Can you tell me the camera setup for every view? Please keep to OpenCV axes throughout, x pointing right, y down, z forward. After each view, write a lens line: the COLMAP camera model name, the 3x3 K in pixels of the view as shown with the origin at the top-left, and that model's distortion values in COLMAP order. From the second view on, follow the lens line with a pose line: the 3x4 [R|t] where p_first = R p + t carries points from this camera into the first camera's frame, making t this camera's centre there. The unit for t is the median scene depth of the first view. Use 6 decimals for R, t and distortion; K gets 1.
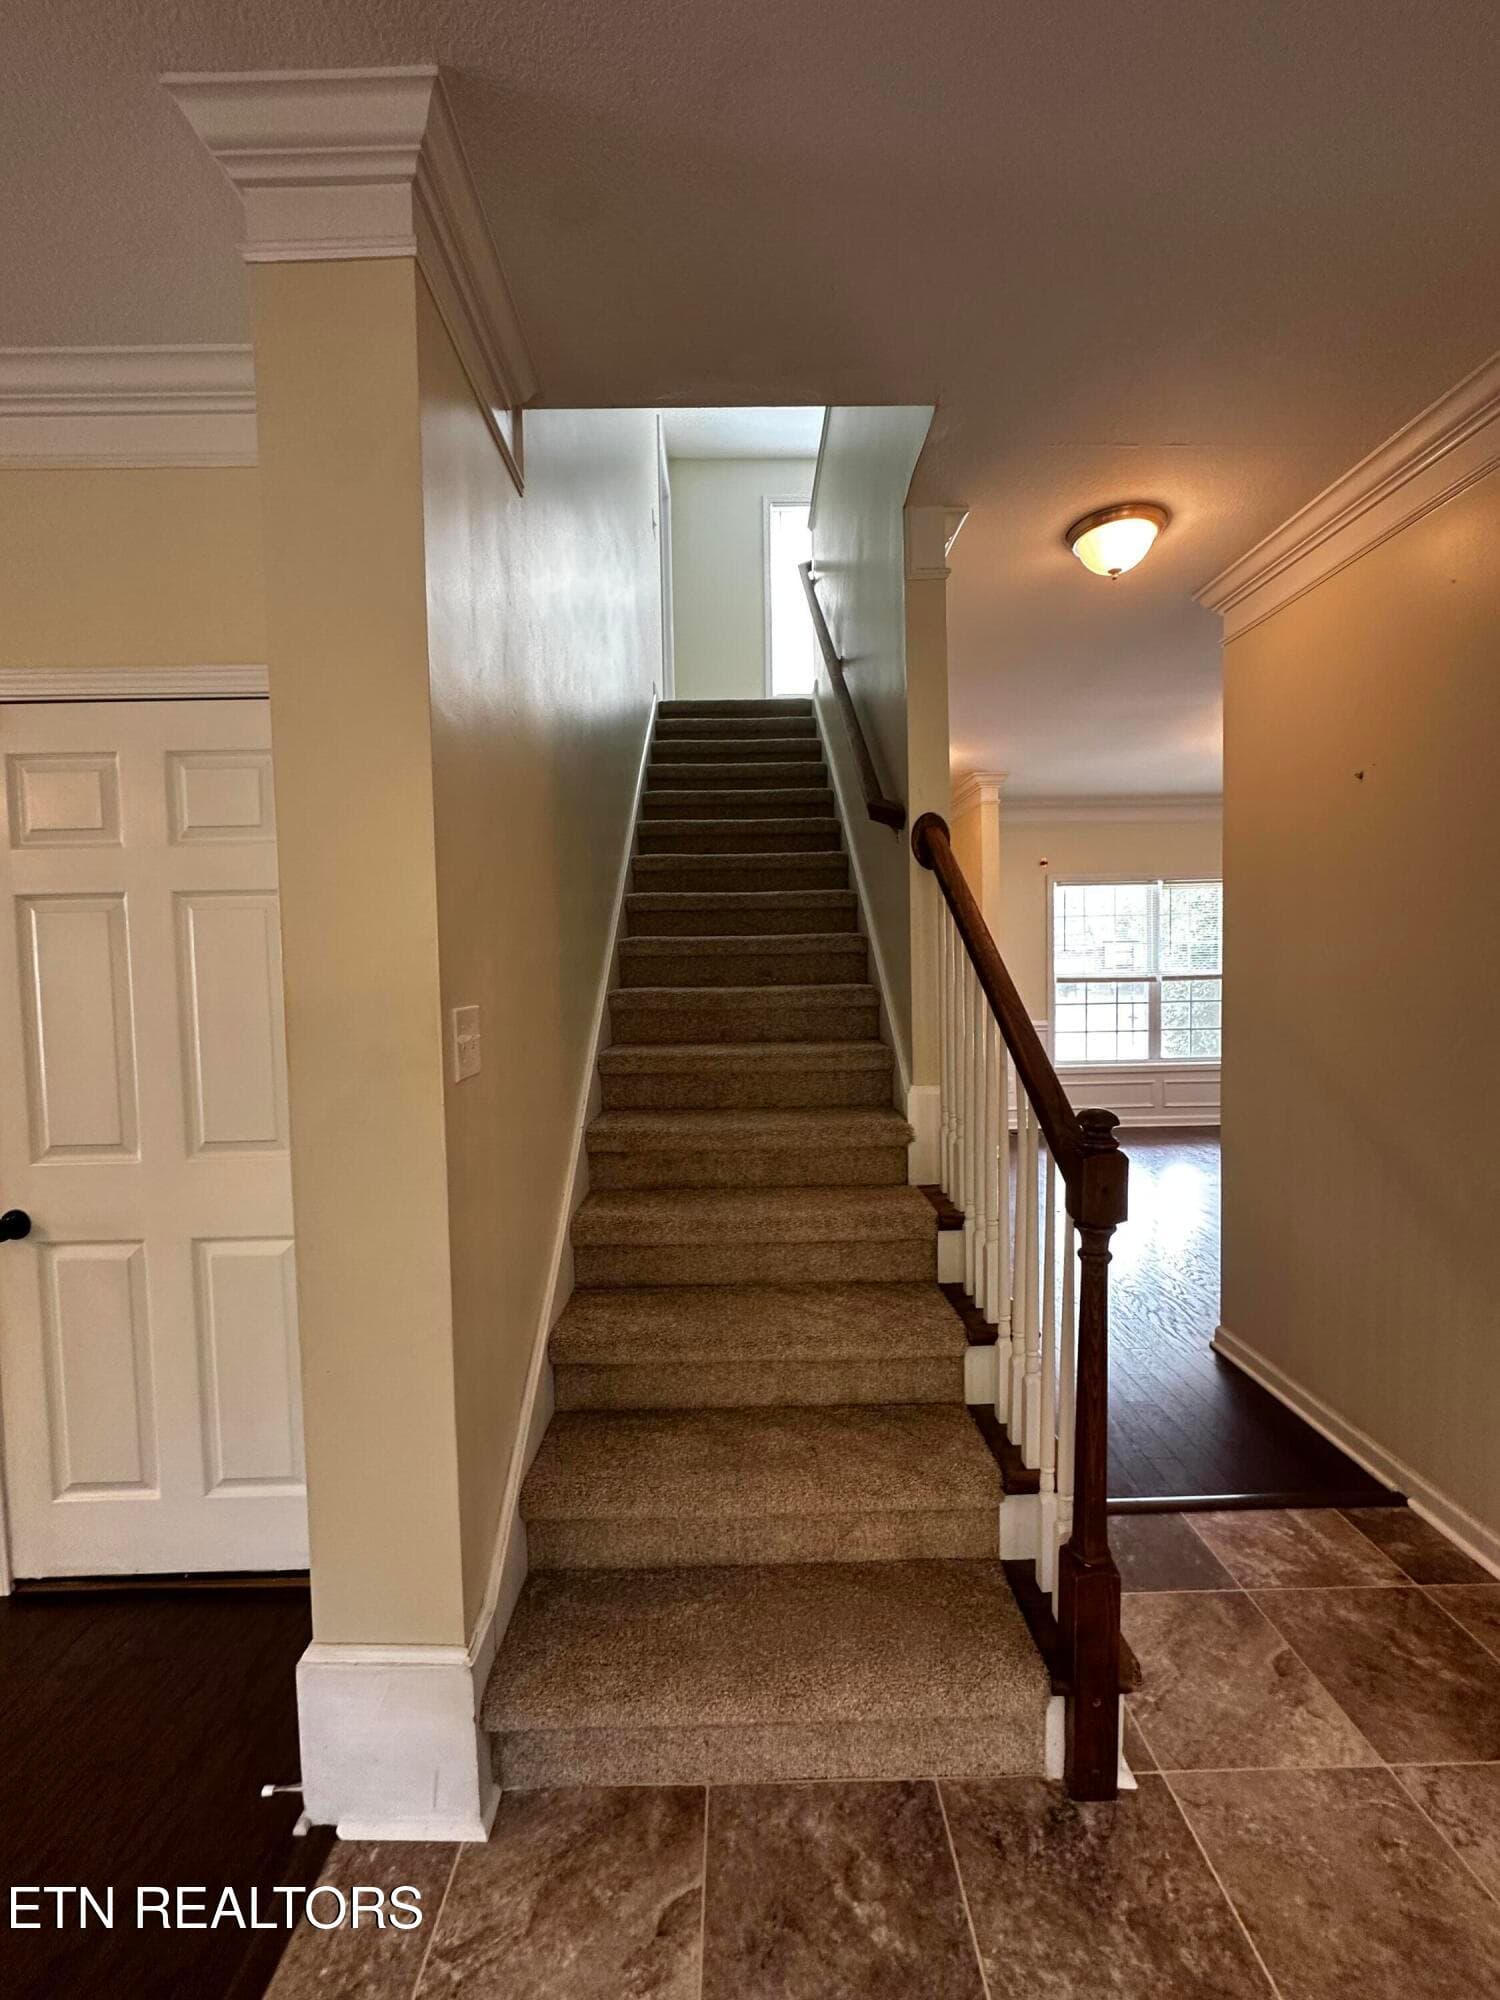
lens RADIAL K [[799.7, 0, 736.4], [0, 799.7, 1004.6], [0, 0, 1]] dist [-0.012028, -0.000198]
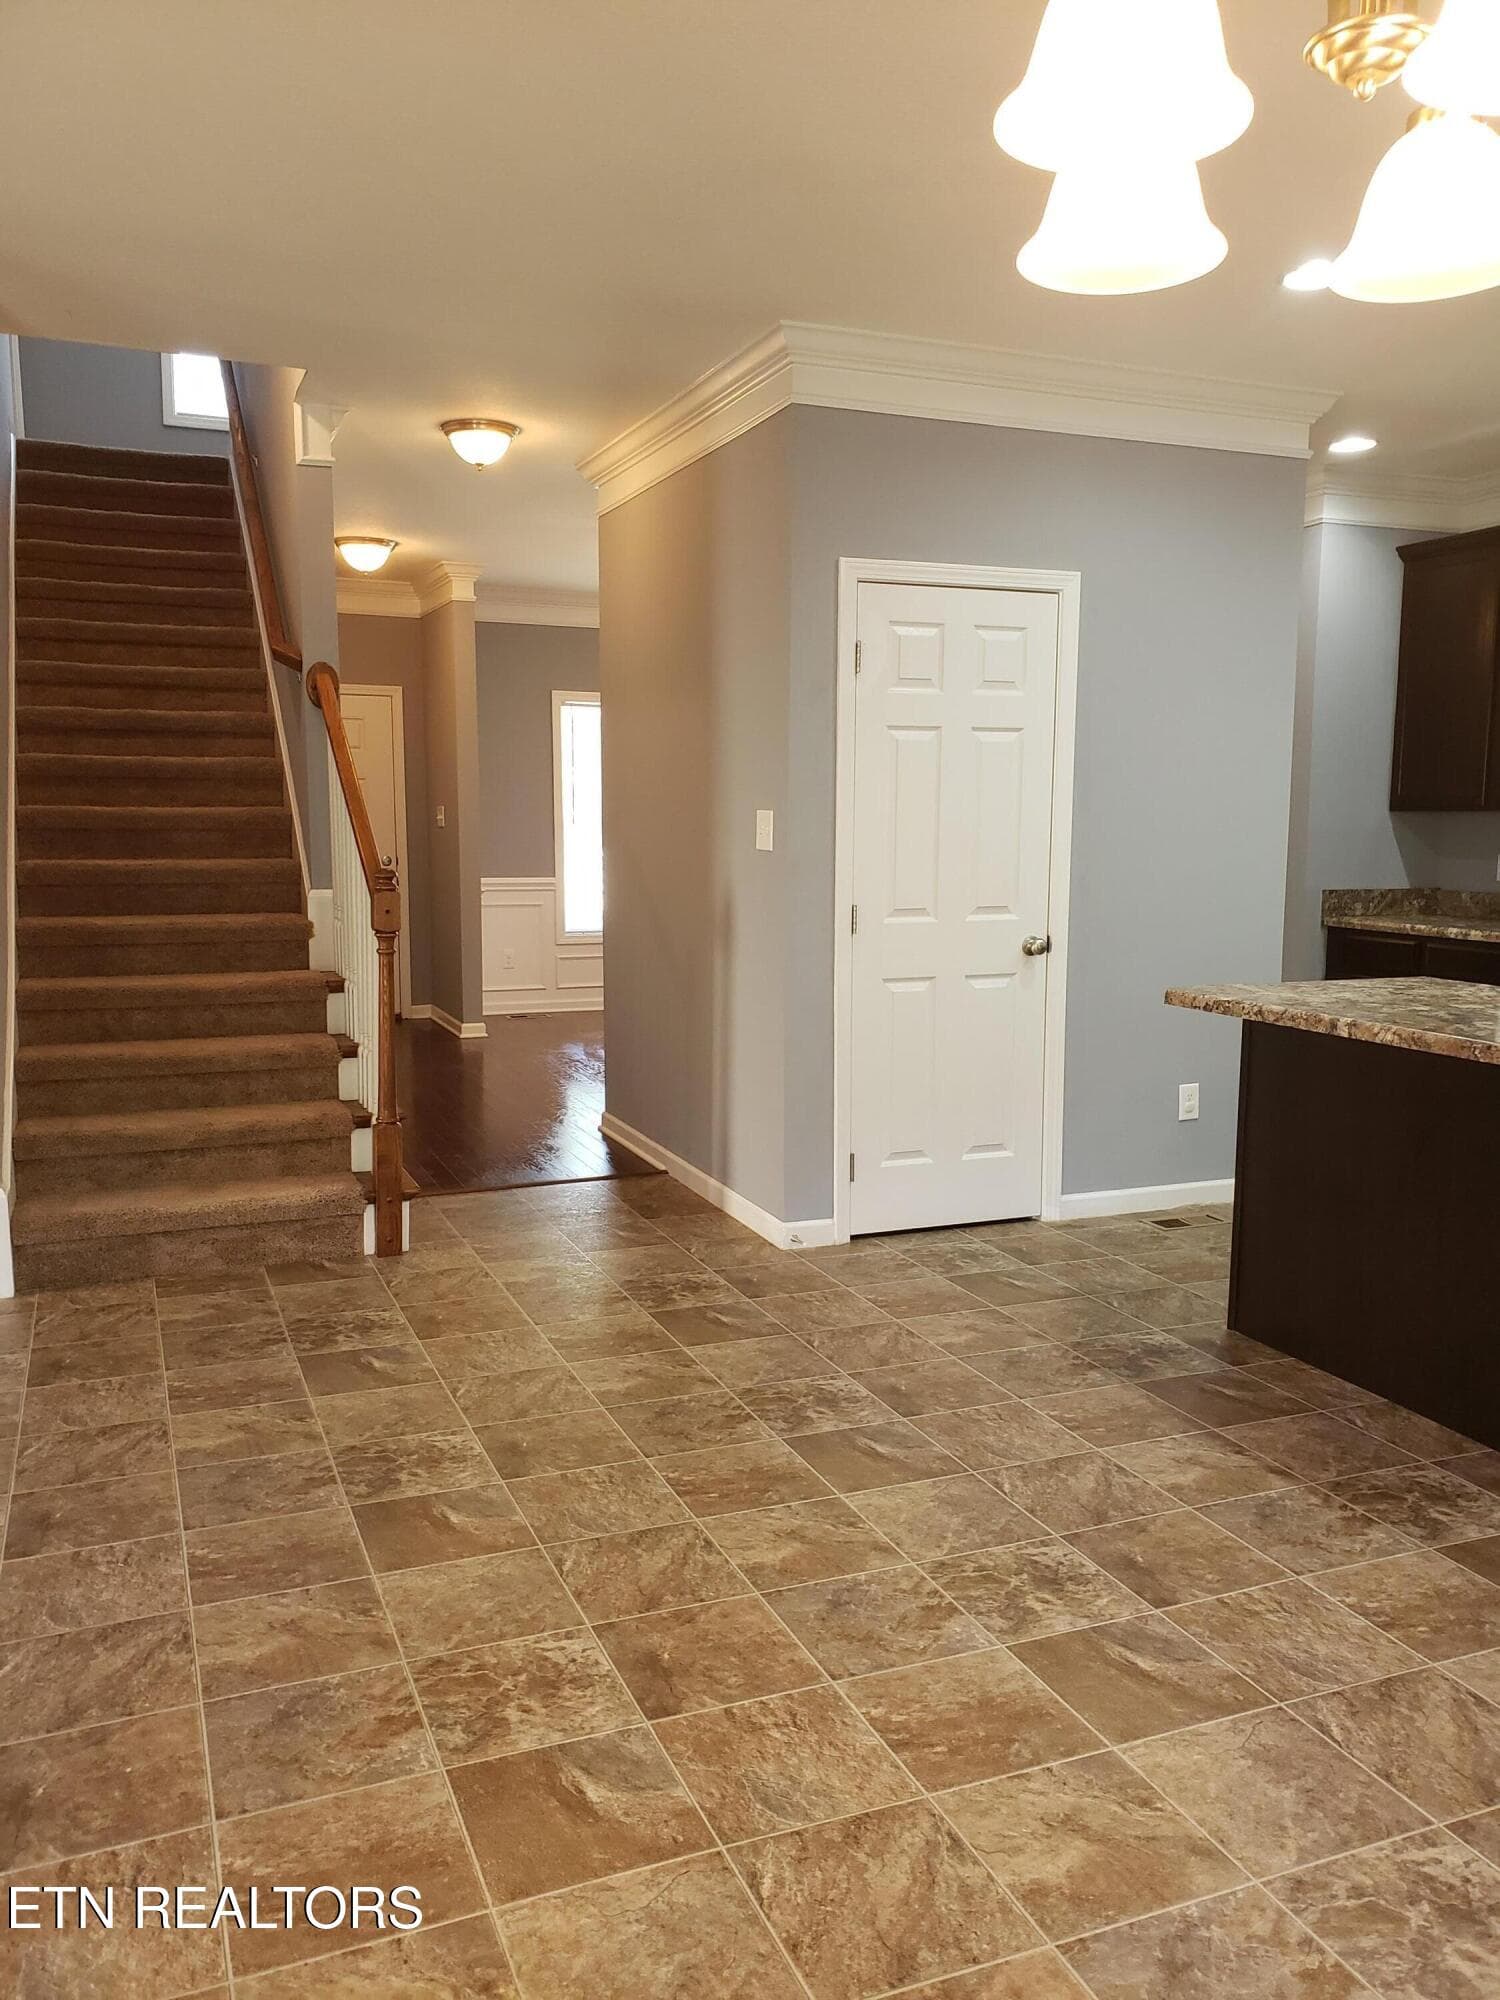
lens RADIAL K [[1565.8, 0, 707.4], [0, 1565.8, 989.4], [0, 0, 1]] dist [-0.002735, -0.010497]
pose [[0.931459, -0.022558, 0.363146, -0.096911], [0.000410, 0.998141, 0.060951, 0.124090], [-0.363845, -0.056625, 0.929737, -1.640538]]
